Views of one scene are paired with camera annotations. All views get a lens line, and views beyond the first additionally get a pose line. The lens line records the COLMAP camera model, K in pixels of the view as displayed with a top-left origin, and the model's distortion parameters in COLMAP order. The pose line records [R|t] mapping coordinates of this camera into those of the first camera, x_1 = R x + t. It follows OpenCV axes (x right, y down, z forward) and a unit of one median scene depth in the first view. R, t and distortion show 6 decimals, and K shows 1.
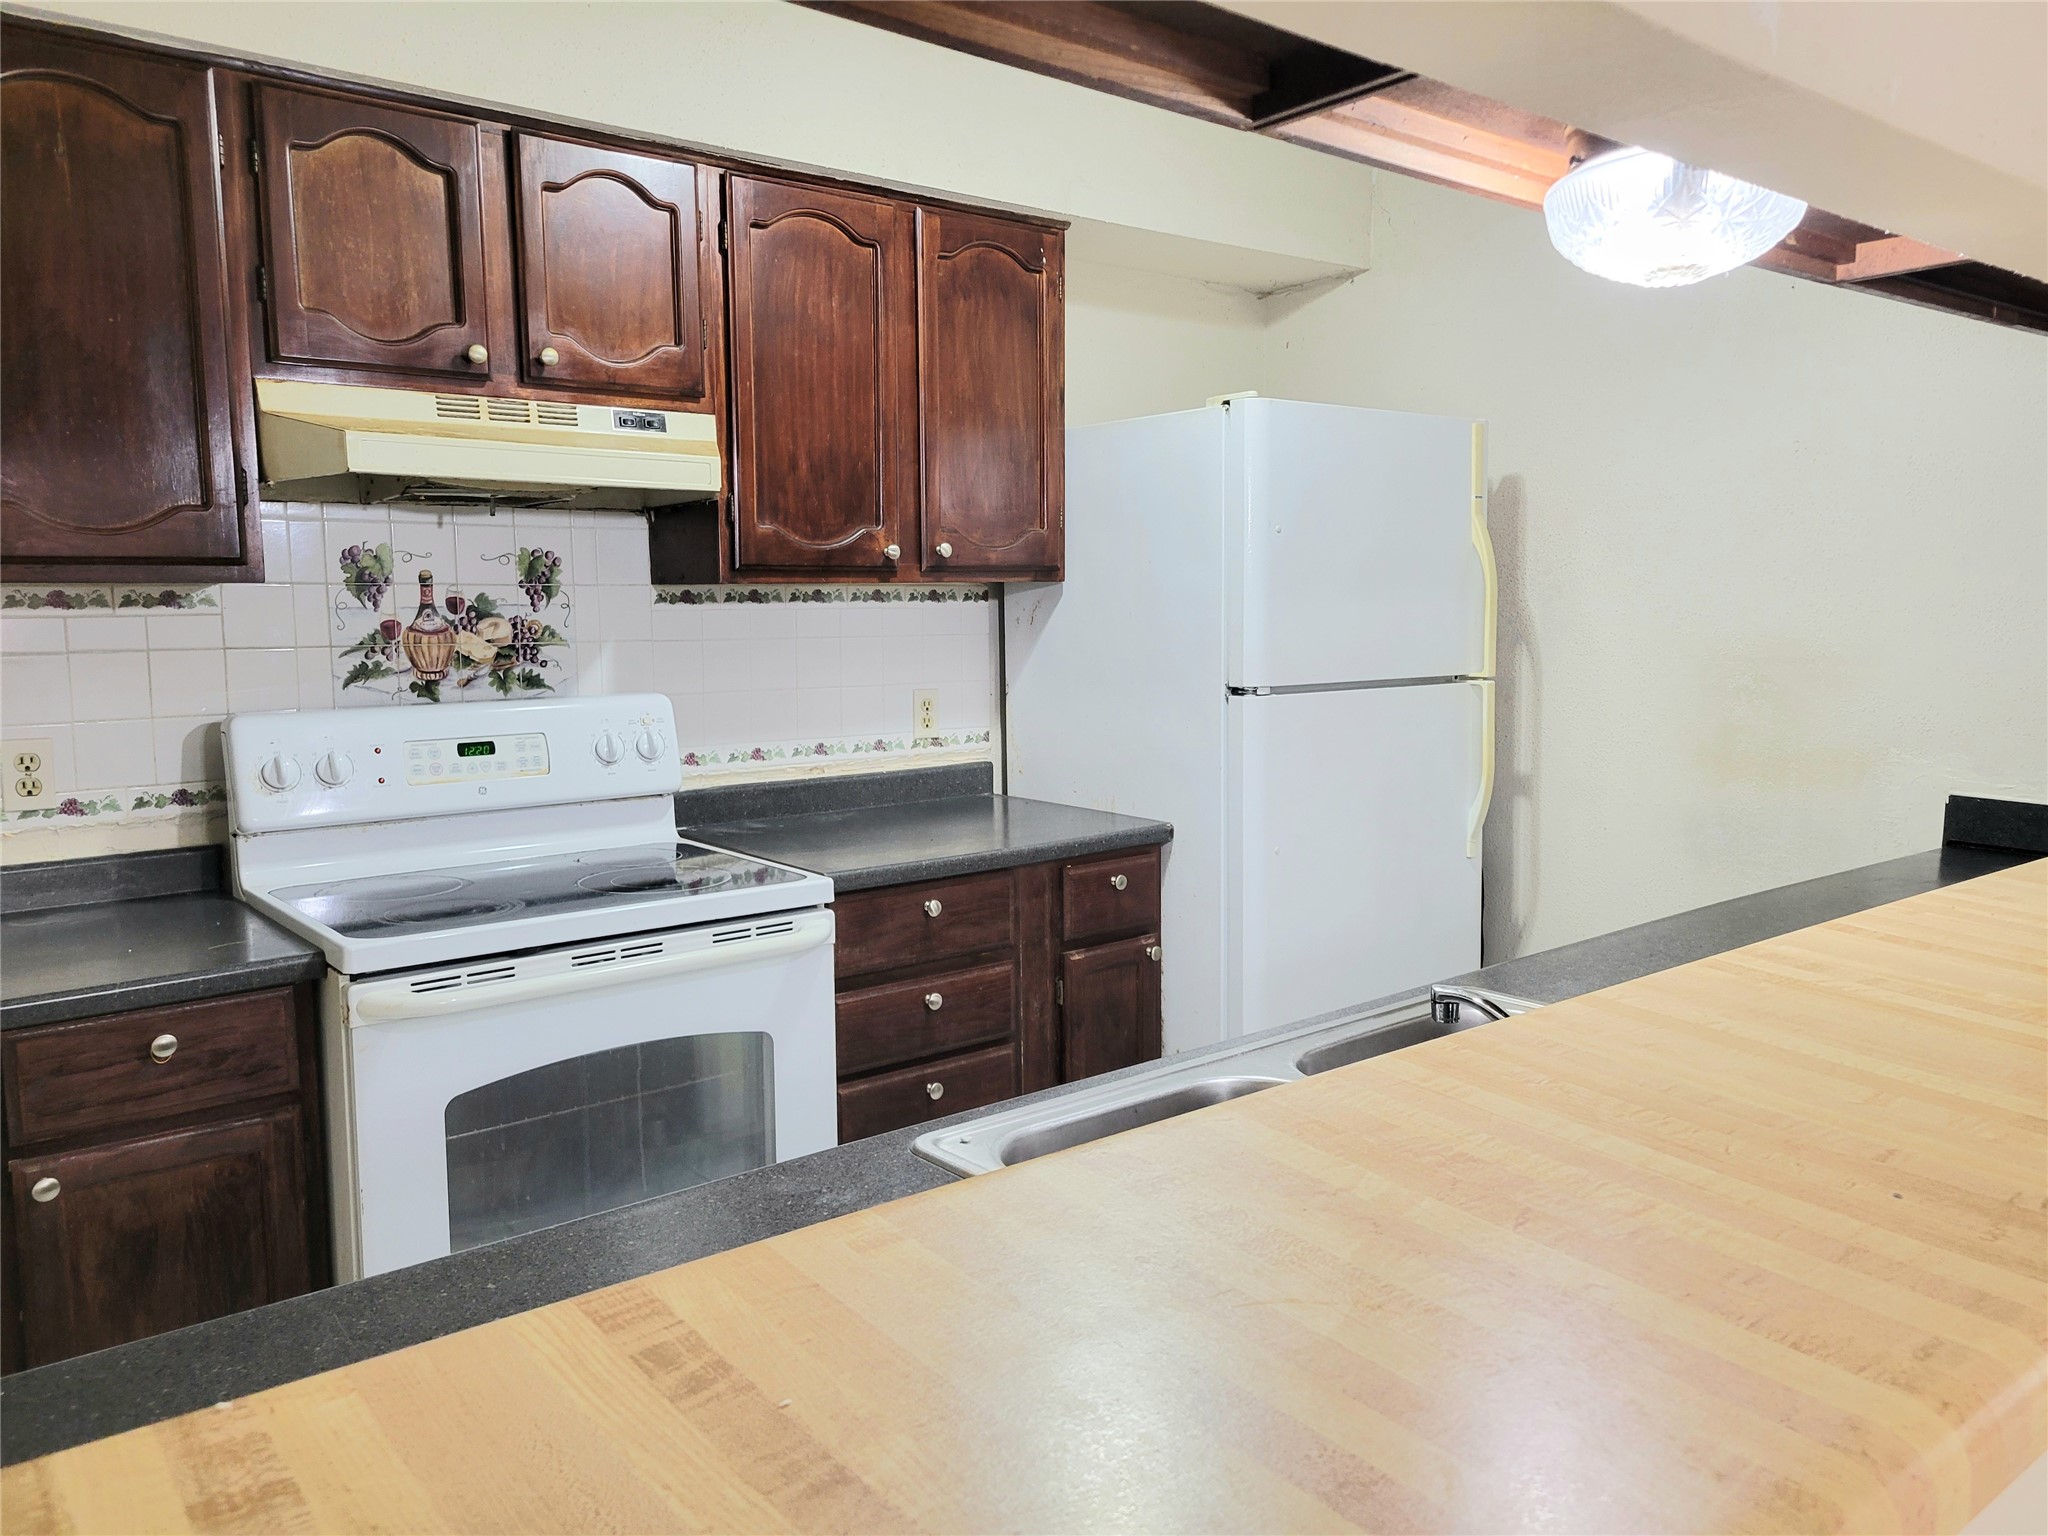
lens RADIAL K [[1525.3, 0, 1041.6], [0, 1525.3, 764.5], [0, 0, 1]] dist [0.038044, -0.010852]
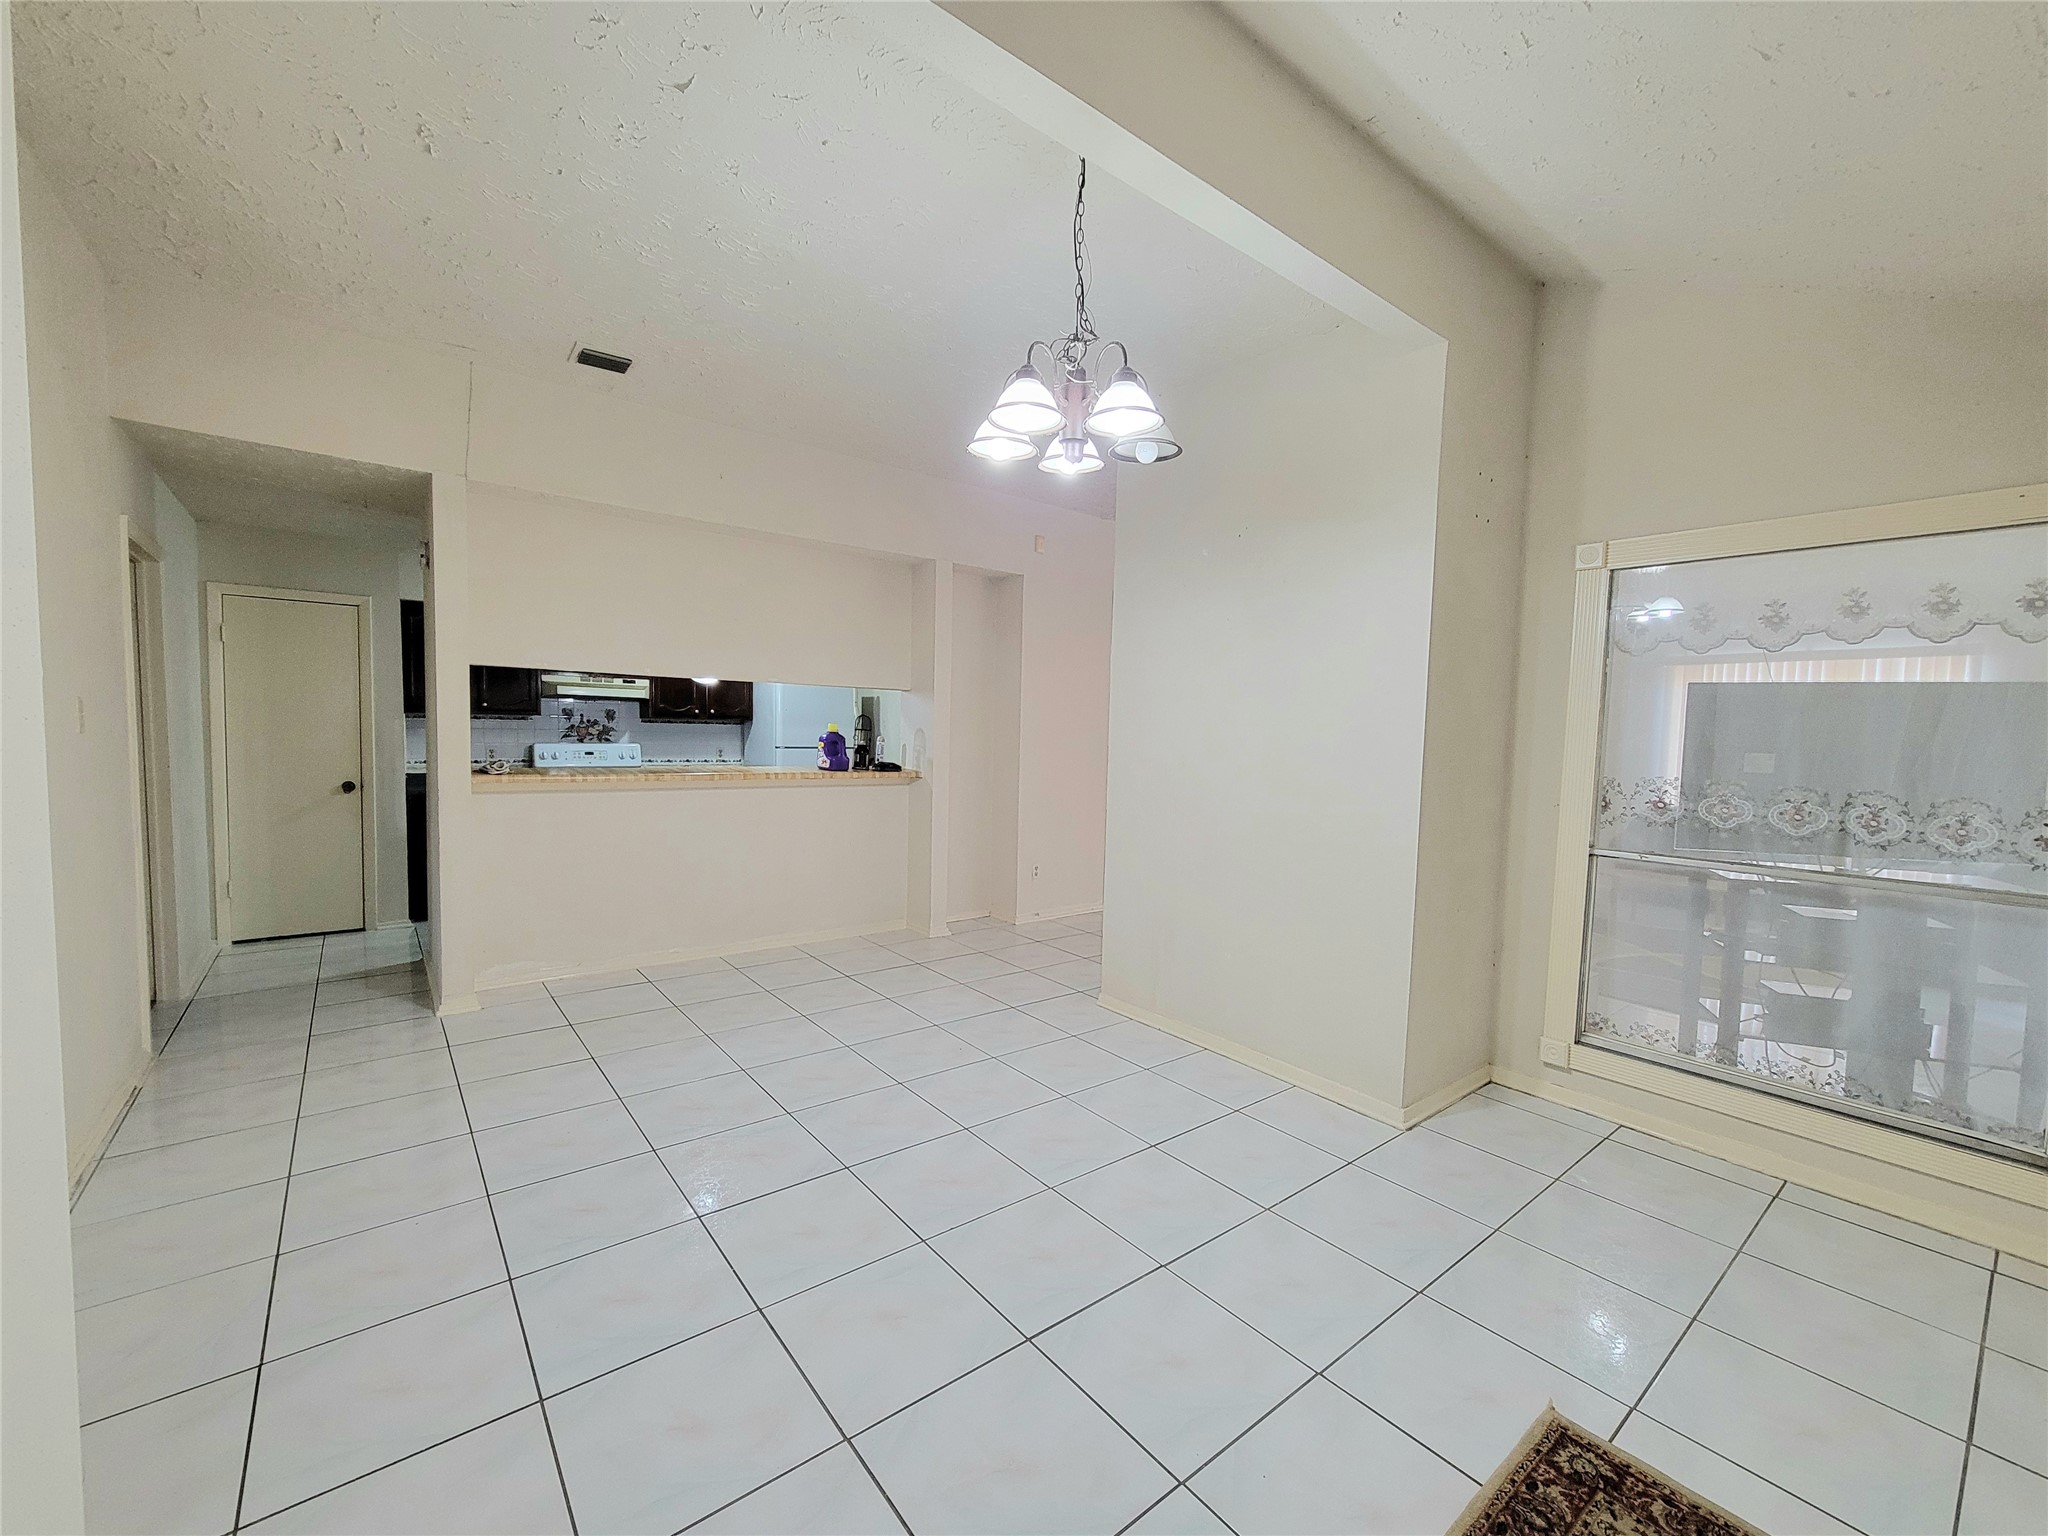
lens RADIAL K [[835.1, 0, 1027.6], [0, 835.1, 779.0], [0, 0, 1]] dist [-0.002437, -0.001138]
pose [[0.999230, 0.034989, -0.017756, 0.909777], [-0.035890, 0.997938, -0.053204, 0.140715], [0.015858, 0.053801, 0.998426, -1.337213]]
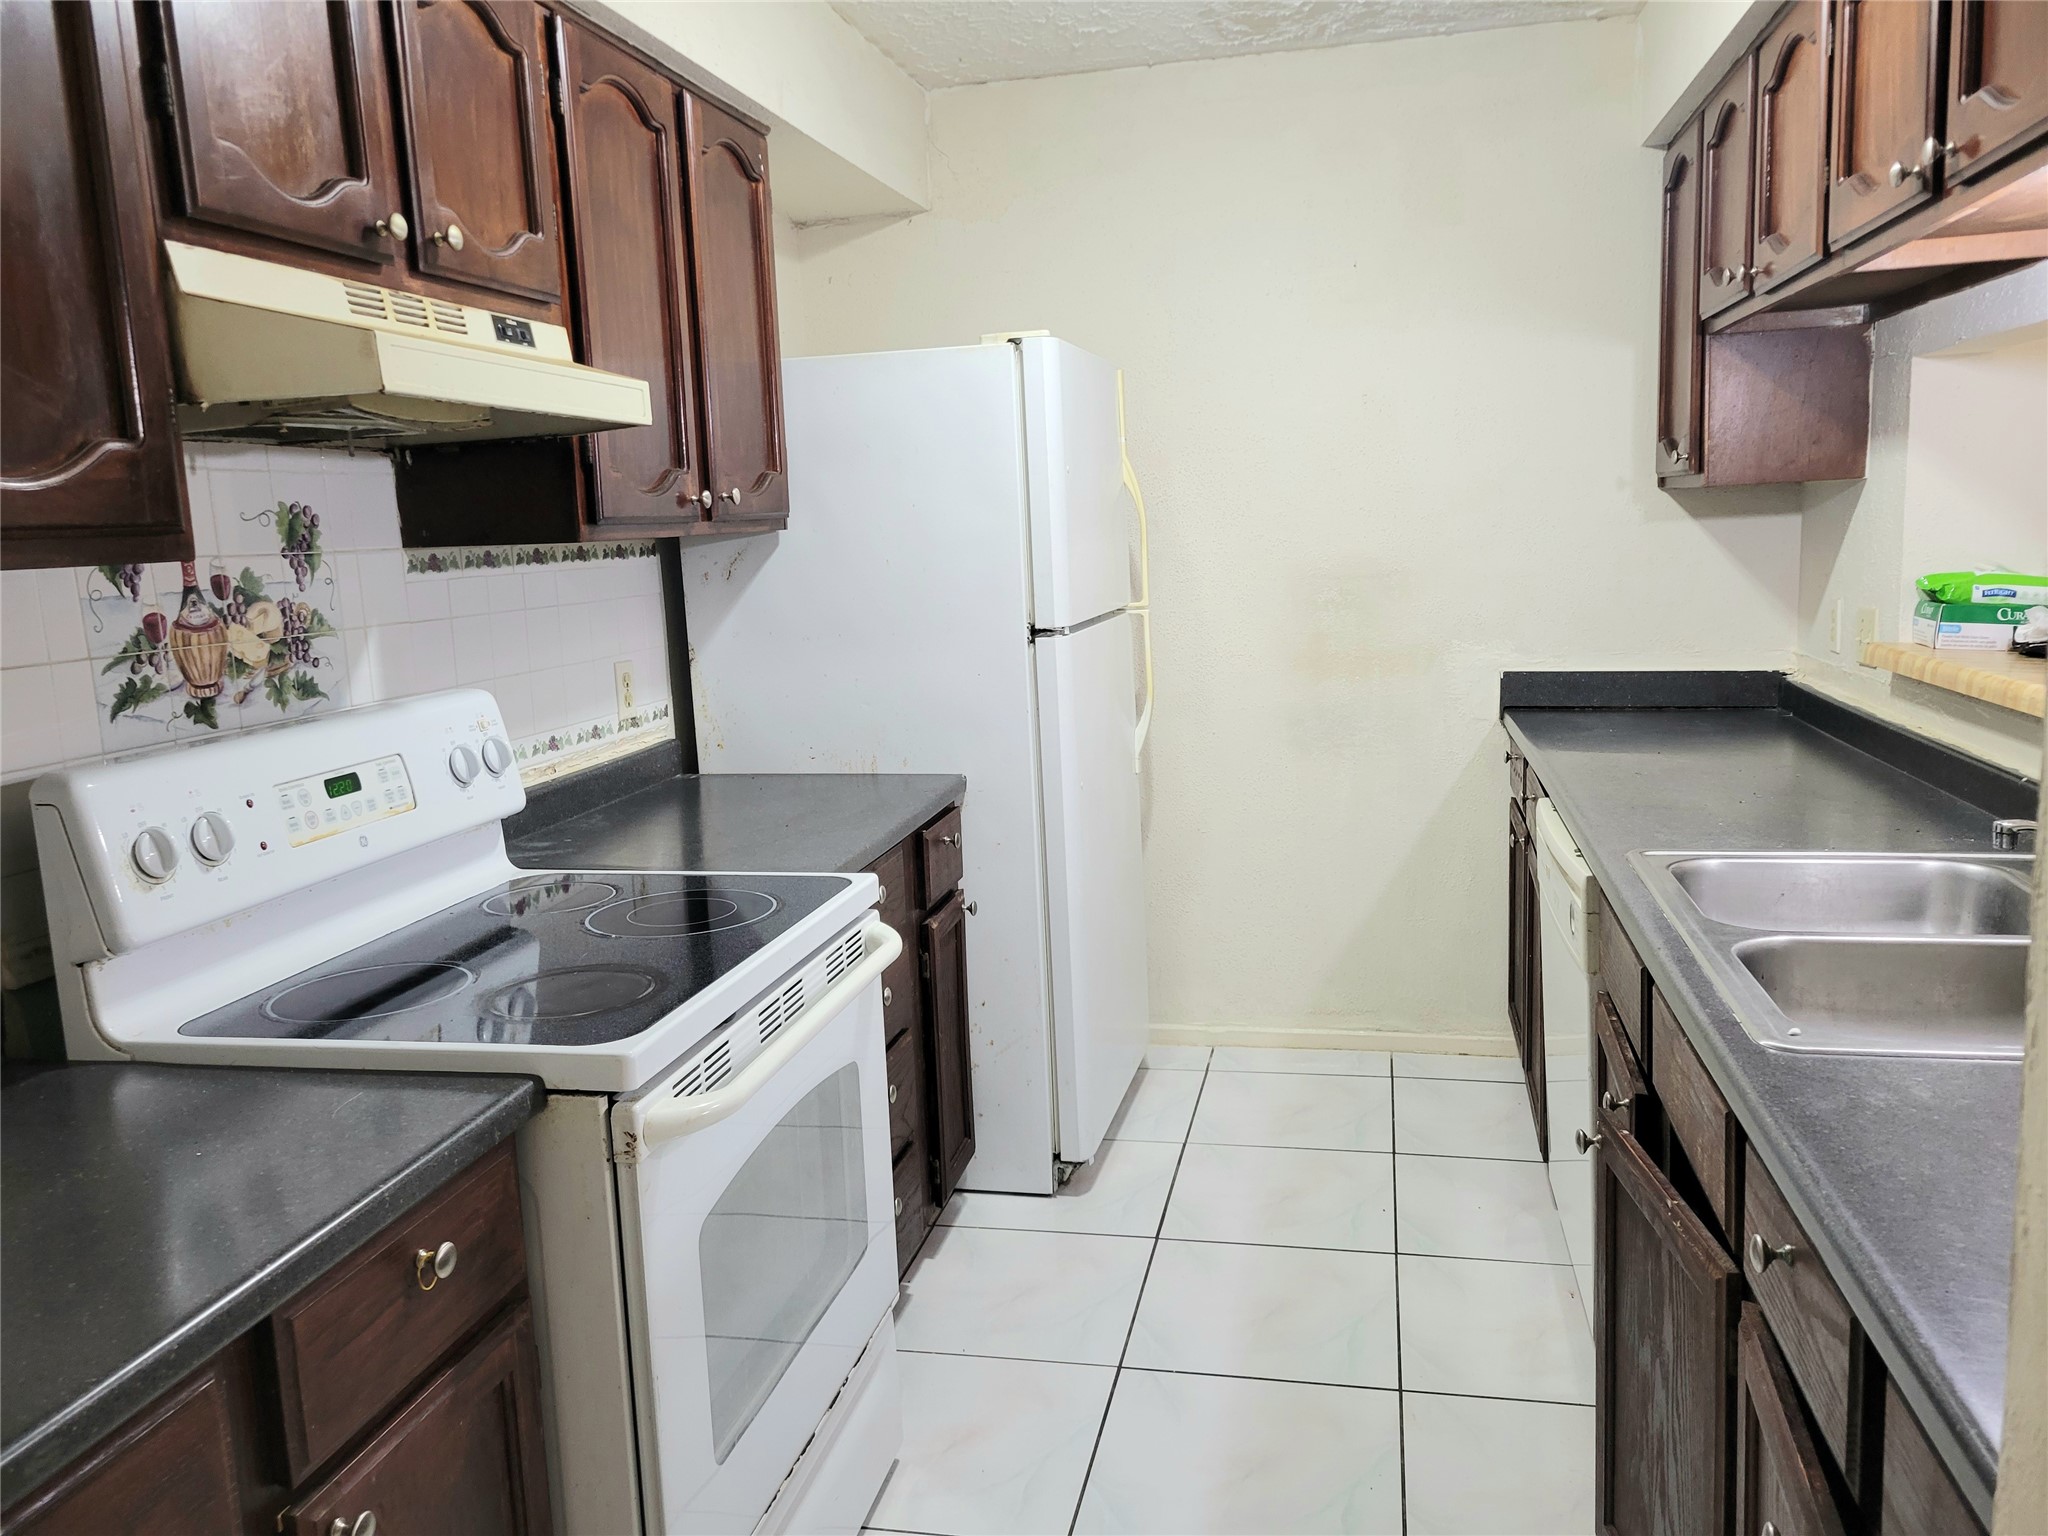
lens RADIAL K [[1525.3, 0, 1037.5], [0, 1525.3, 764.8], [0, 0, 1]] dist [0.038044, -0.010852]
pose [[0.783633, -0.125333, 0.608449, -0.524177], [0.104970, 0.992068, 0.069162, -0.033489], [-0.612291, 0.009671, 0.790573, 0.224989]]
